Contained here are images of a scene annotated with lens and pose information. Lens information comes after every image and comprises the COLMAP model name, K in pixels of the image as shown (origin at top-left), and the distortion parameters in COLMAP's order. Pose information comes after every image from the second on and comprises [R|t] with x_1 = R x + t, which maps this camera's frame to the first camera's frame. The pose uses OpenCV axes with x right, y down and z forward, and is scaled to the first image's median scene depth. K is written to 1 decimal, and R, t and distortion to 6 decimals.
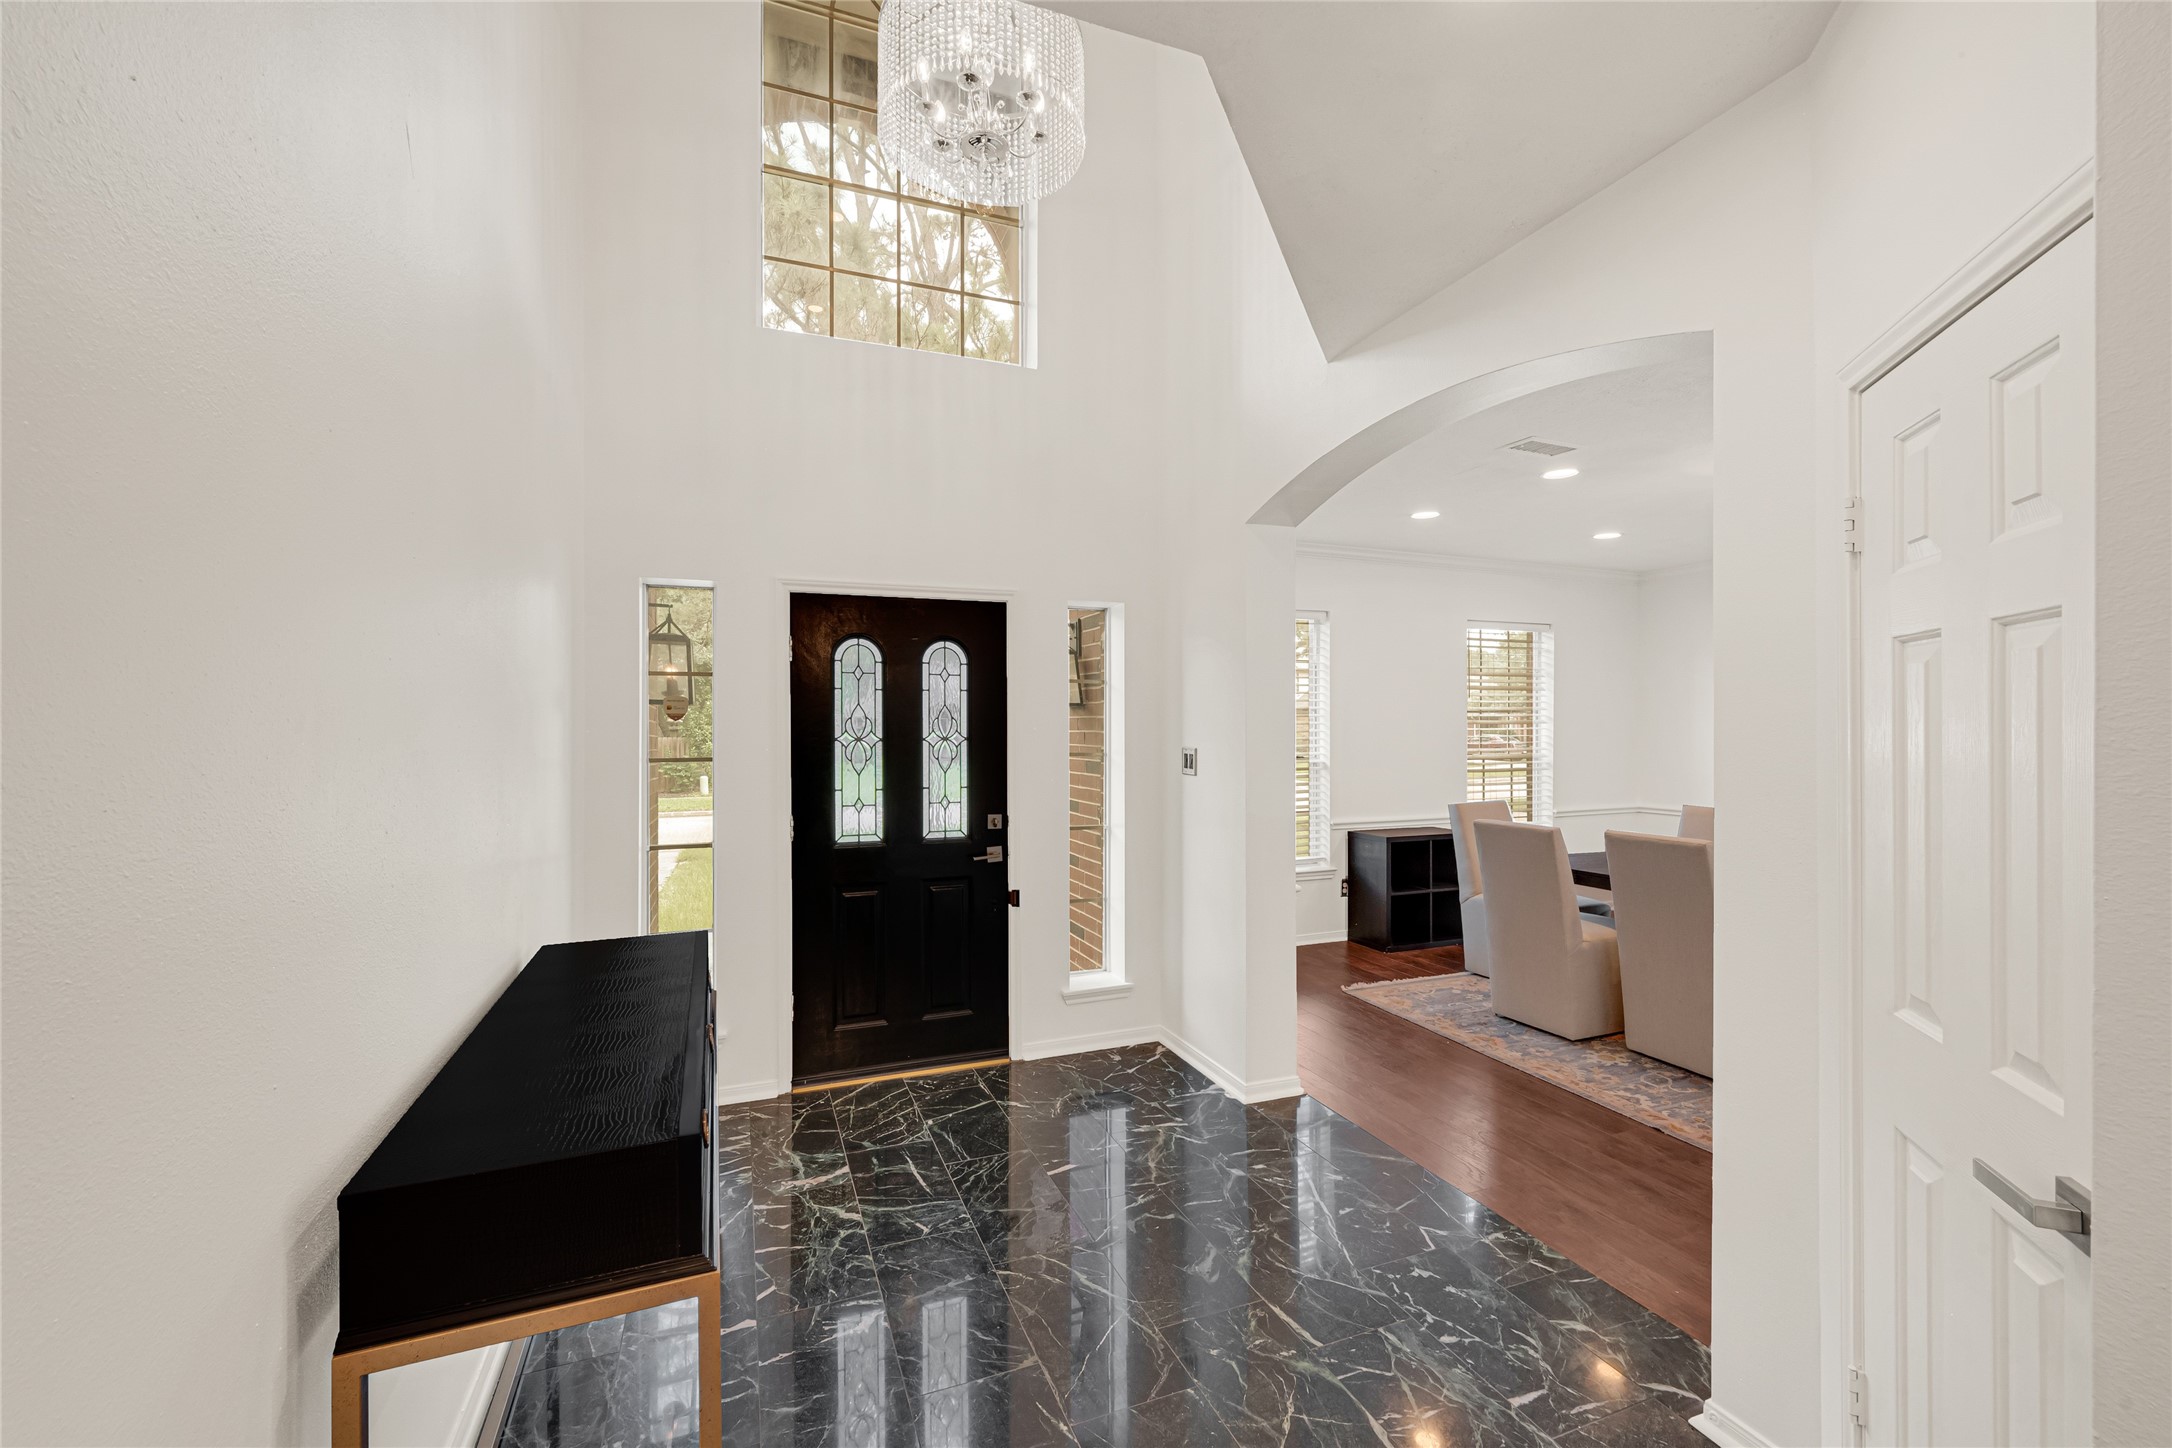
lens RADIAL K [[886.7, 0, 1086.5], [0, 886.7, 729.1], [0, 0, 1]] dist [0.001710, -0.000102]
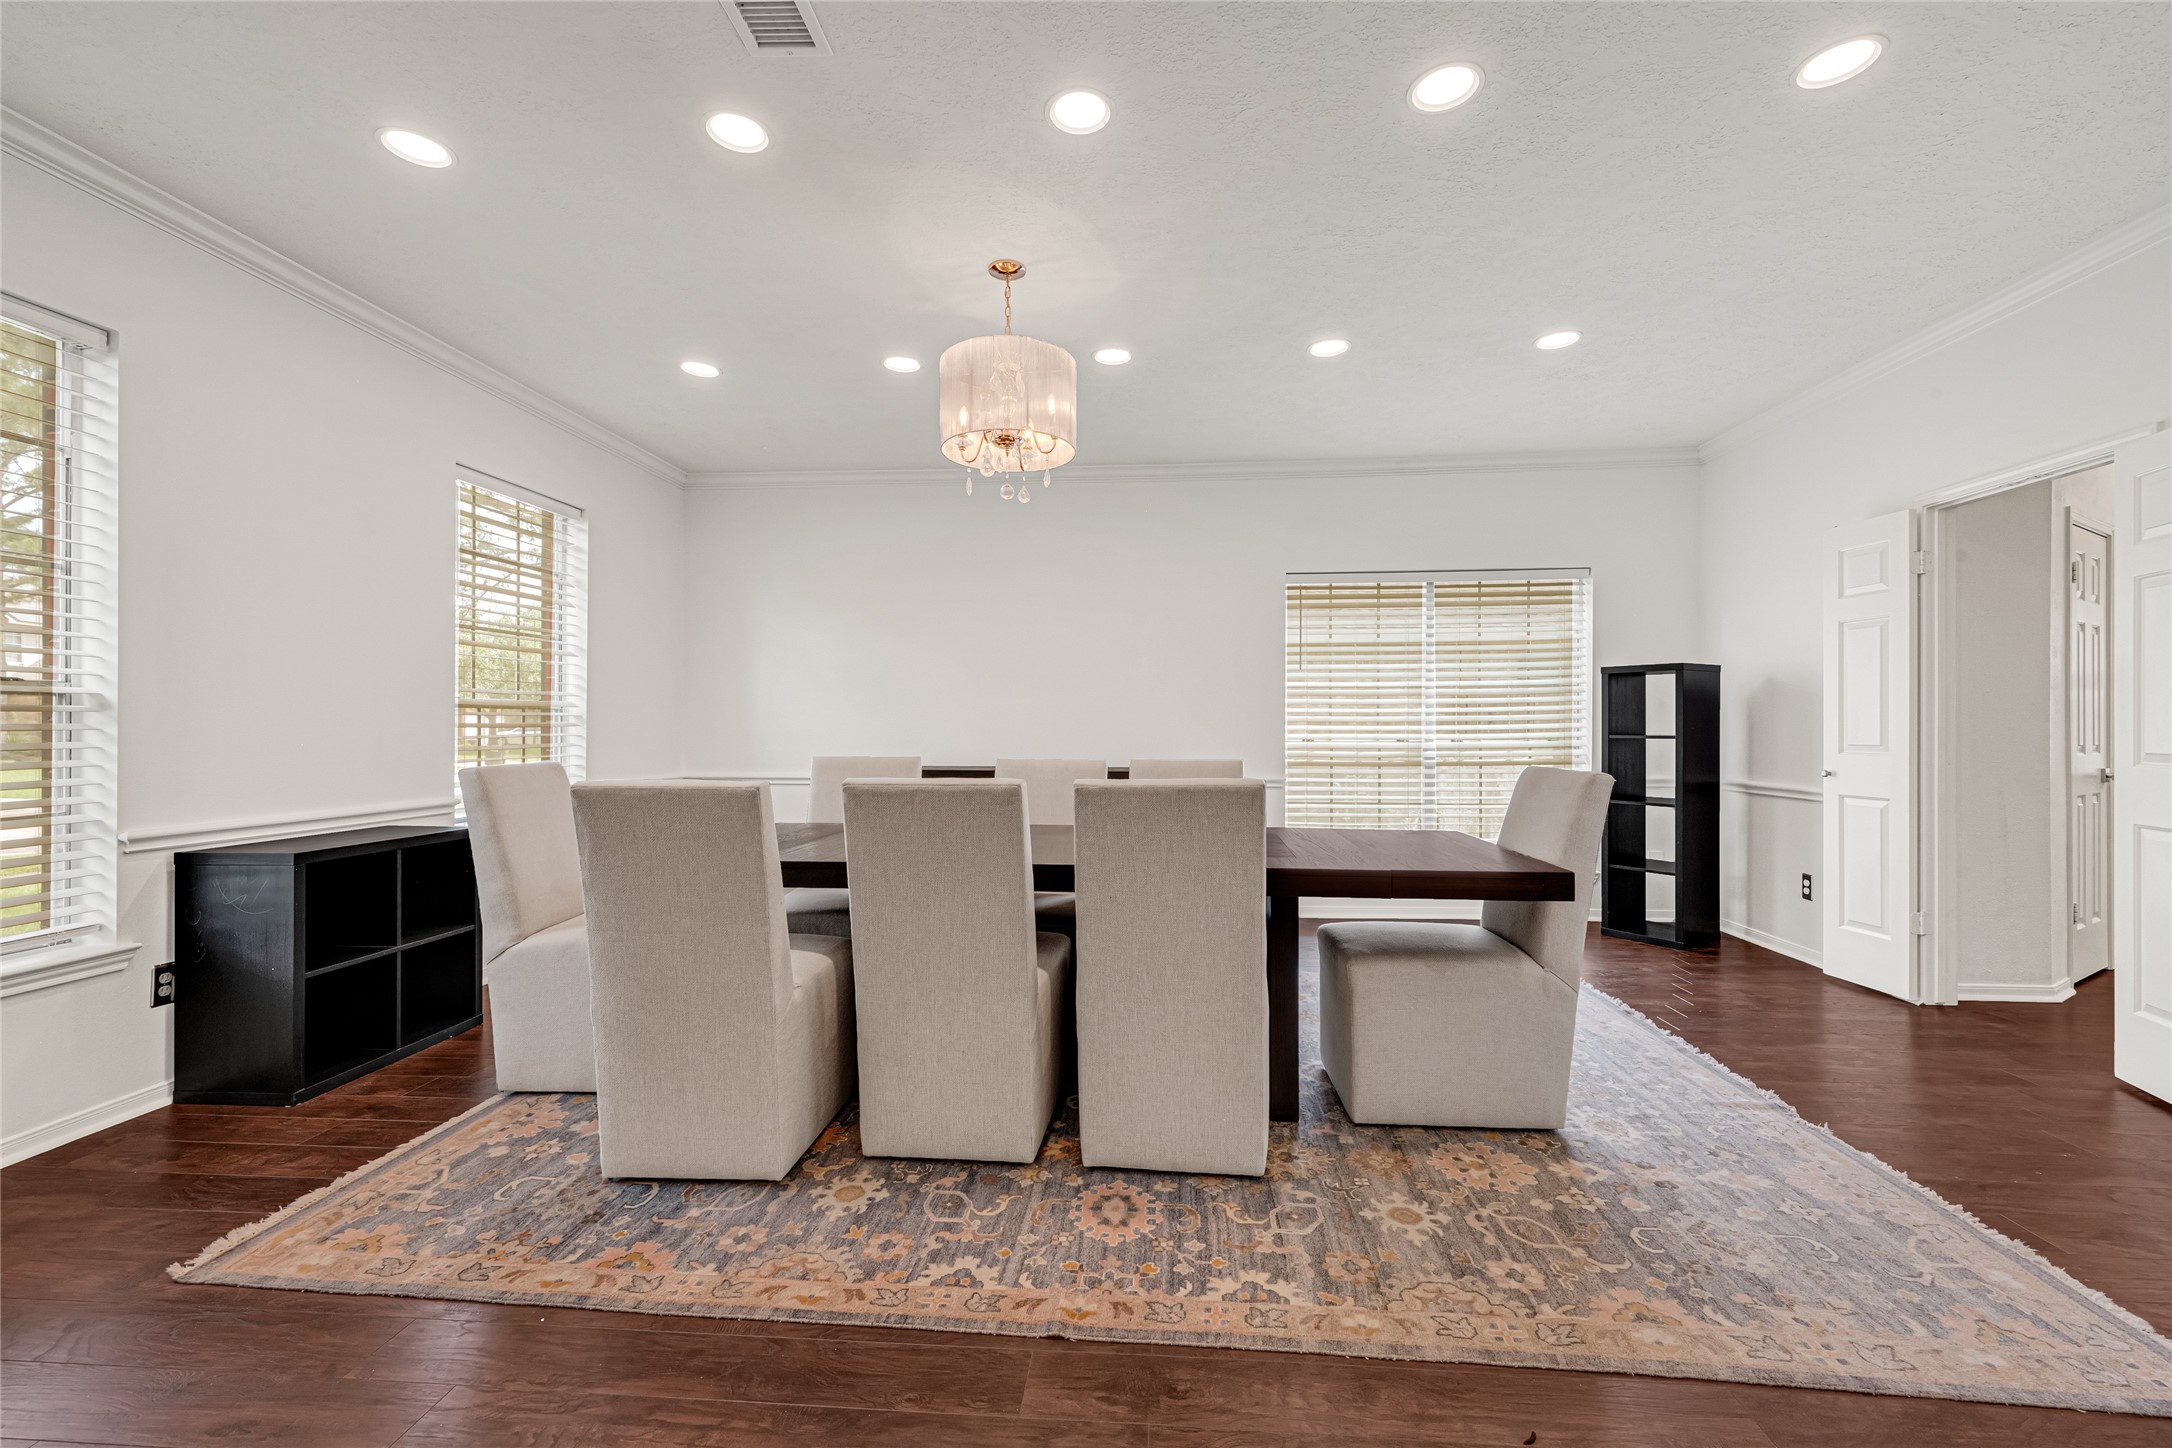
lens RADIAL K [[886.7, 0, 1086.3], [0, 886.7, 724.7], [0, 0, 1]] dist [0.001710, -0.000102]
pose [[0.443831, 0.002890, 0.896106, 0.113481], [-0.002052, 0.999995, -0.002208, 0.058159], [-0.896108, -0.000859, 0.443835, 0.450952]]
